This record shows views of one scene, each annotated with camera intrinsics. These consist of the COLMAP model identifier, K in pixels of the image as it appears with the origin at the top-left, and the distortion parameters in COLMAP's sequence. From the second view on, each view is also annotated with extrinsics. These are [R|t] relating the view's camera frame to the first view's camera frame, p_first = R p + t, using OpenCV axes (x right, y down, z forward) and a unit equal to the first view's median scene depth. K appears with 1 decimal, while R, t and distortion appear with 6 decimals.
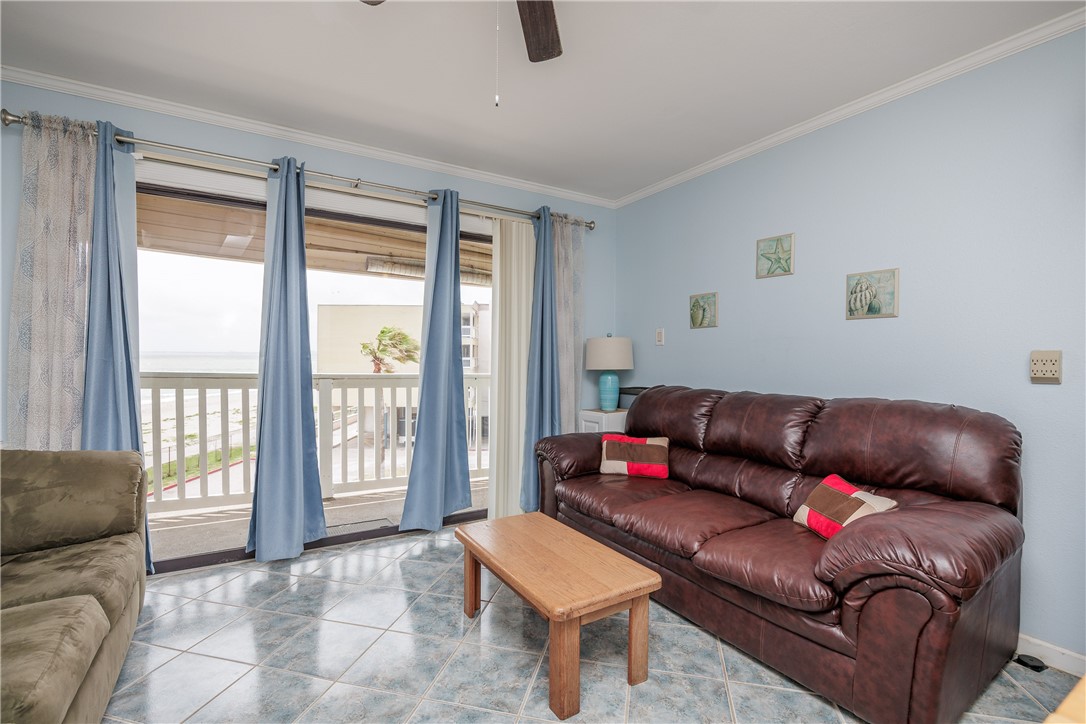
lens RADIAL K [[500.1, 0, 544.0], [0, 500.1, 354.8], [0, 0, 1]] dist [0.000353, 0.000099]
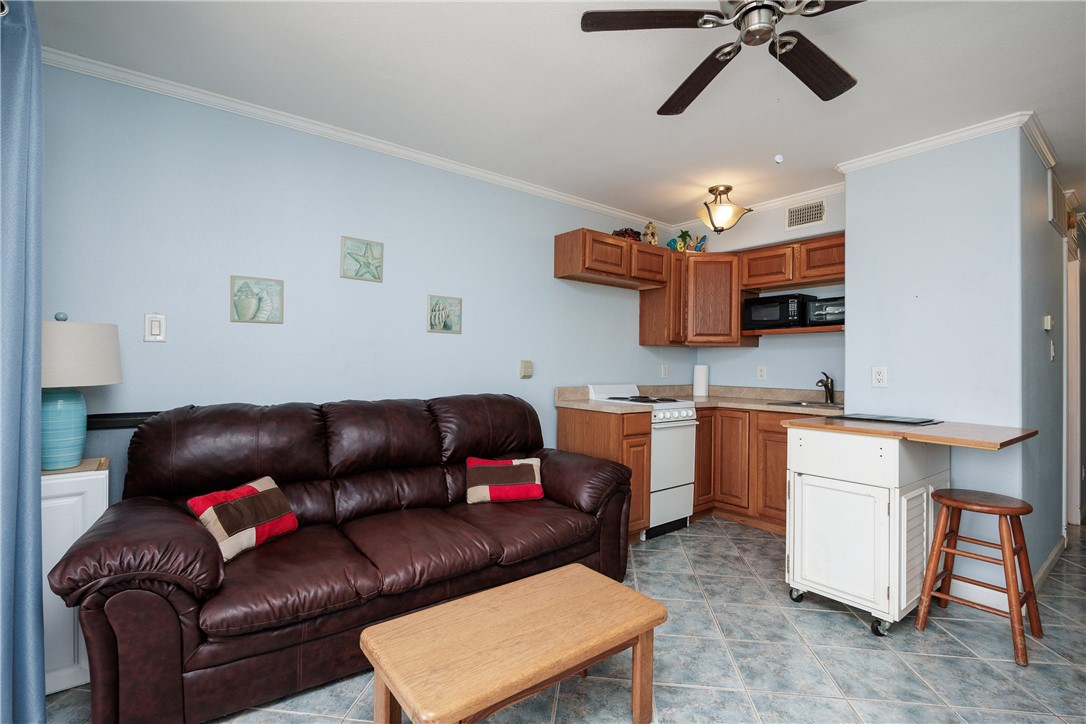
lens RADIAL K [[500.1, 0, 544.0], [0, 500.1, 354.8], [0, 0, 1]] dist [0.000353, 0.000099]
pose [[-0.114473, 0.007396, 0.993399, -0.596402], [-0.018487, 0.999783, -0.009574, -0.008724], [-0.993254, -0.019461, -0.114311, 0.823591]]
